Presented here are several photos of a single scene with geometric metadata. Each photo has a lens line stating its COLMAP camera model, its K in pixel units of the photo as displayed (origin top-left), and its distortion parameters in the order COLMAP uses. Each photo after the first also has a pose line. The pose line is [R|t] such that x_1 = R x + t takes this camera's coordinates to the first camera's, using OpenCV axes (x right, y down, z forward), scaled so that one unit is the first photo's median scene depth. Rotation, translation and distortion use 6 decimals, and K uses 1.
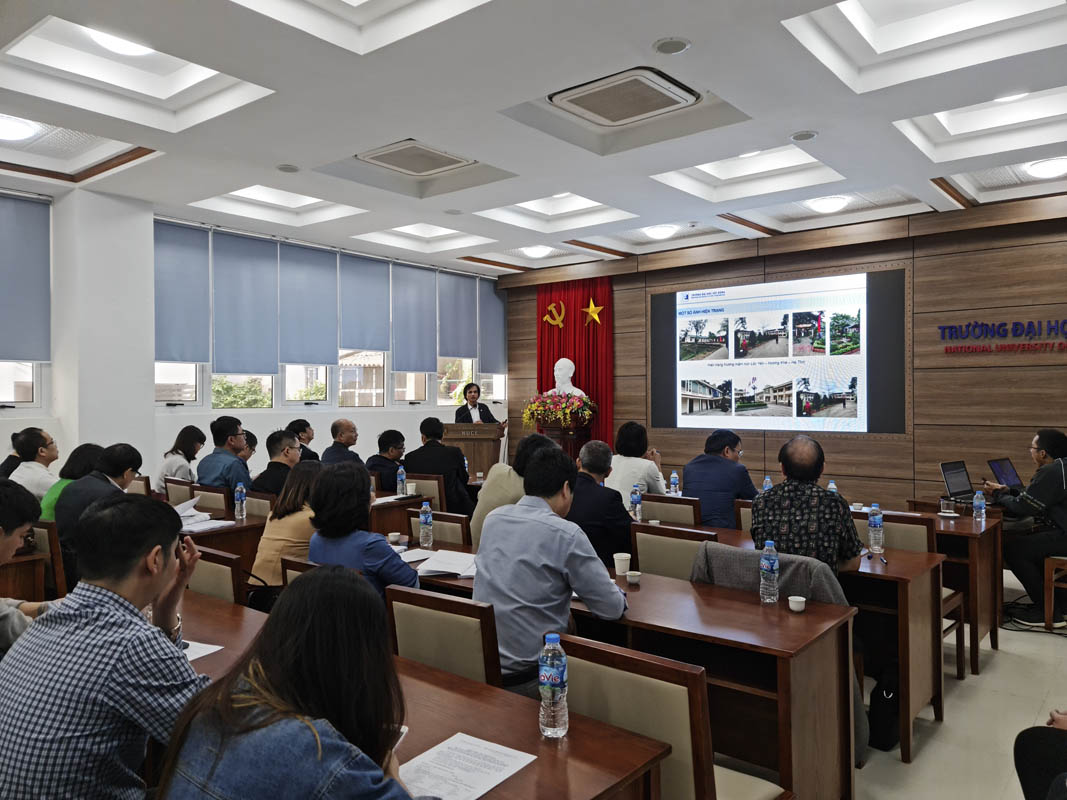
lens RADIAL K [[794.6, 0, 533.5], [0, 794.6, 400.0], [0, 0, 1]] dist [0.055669, -0.039623]
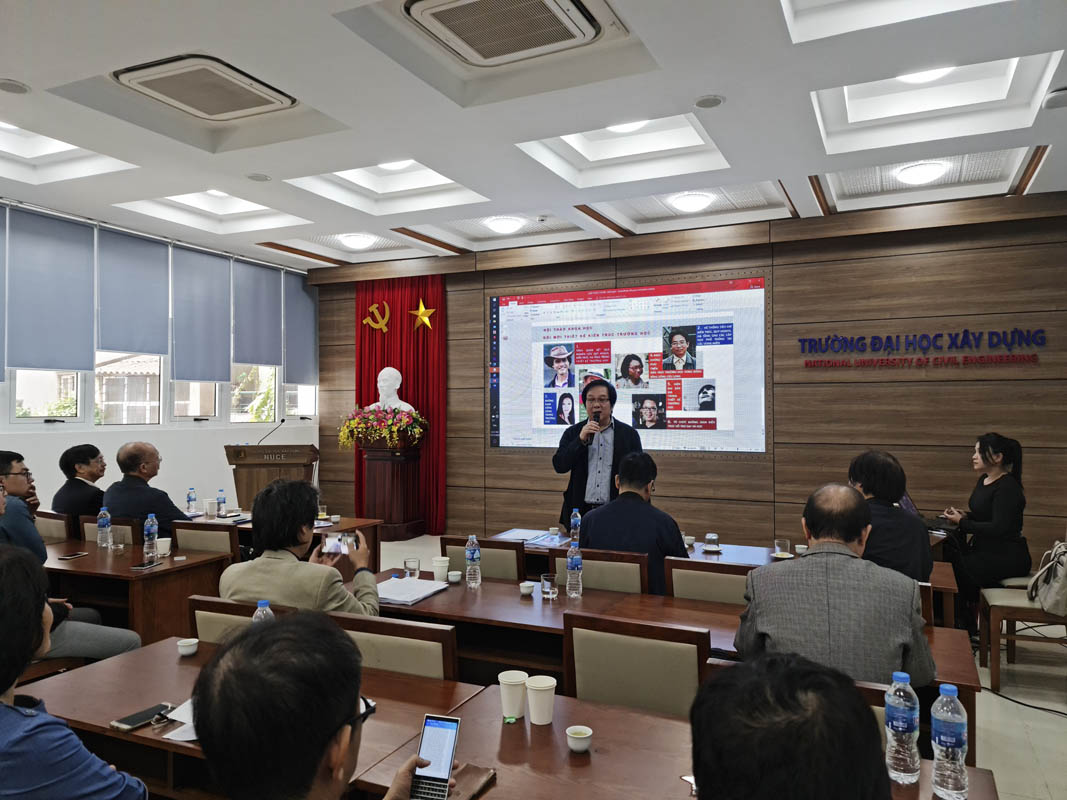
lens RADIAL K [[794.6, 0, 533.5], [0, 794.6, 400.0], [0, 0, 1]] dist [0.055669, -0.039623]
pose [[0.969279, 0.004960, 0.245914, -0.023113], [-0.000937, 0.999864, -0.016474, -0.003191], [-0.245962, 0.015738, 0.969152, 0.132403]]
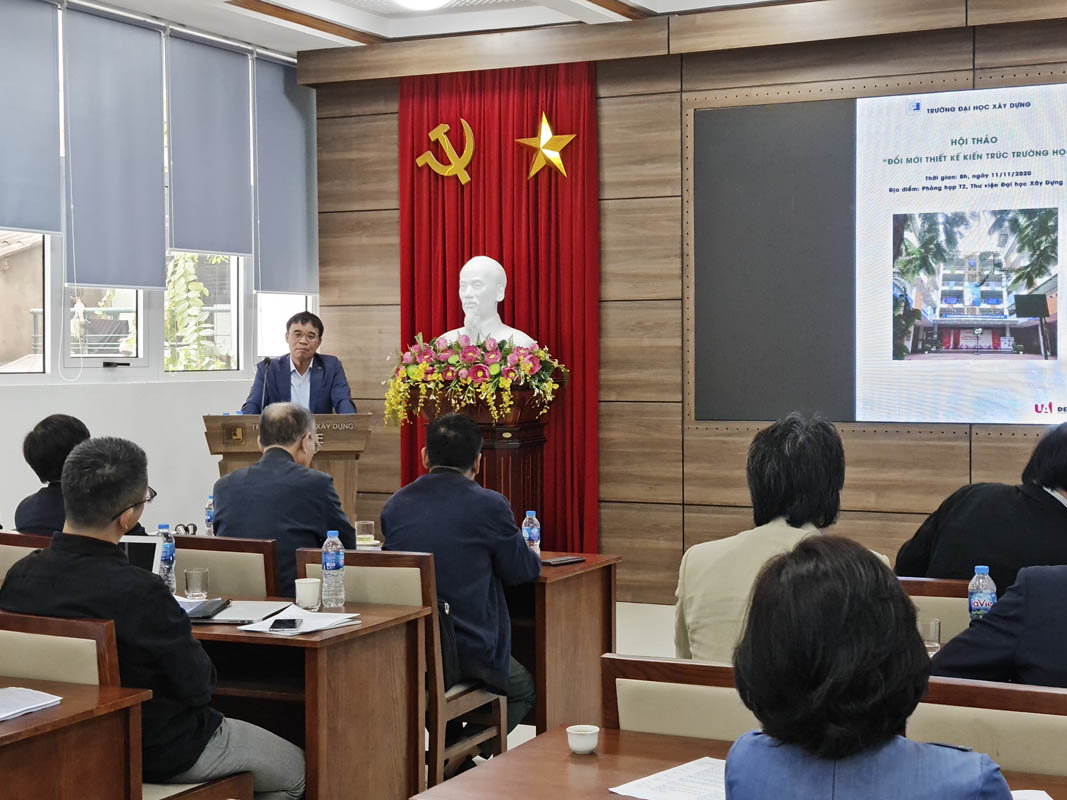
lens RADIAL K [[1782.6, 0, 533.5], [0, 1782.6, 400.0], [0, 0, 1]] dist [0.089814, 0.004580]
pose [[0.973826, -0.007044, 0.227184, -0.155969], [0.001367, 0.999683, 0.025139, -0.000803], [-0.227289, -0.024170, 0.973527, 0.084405]]
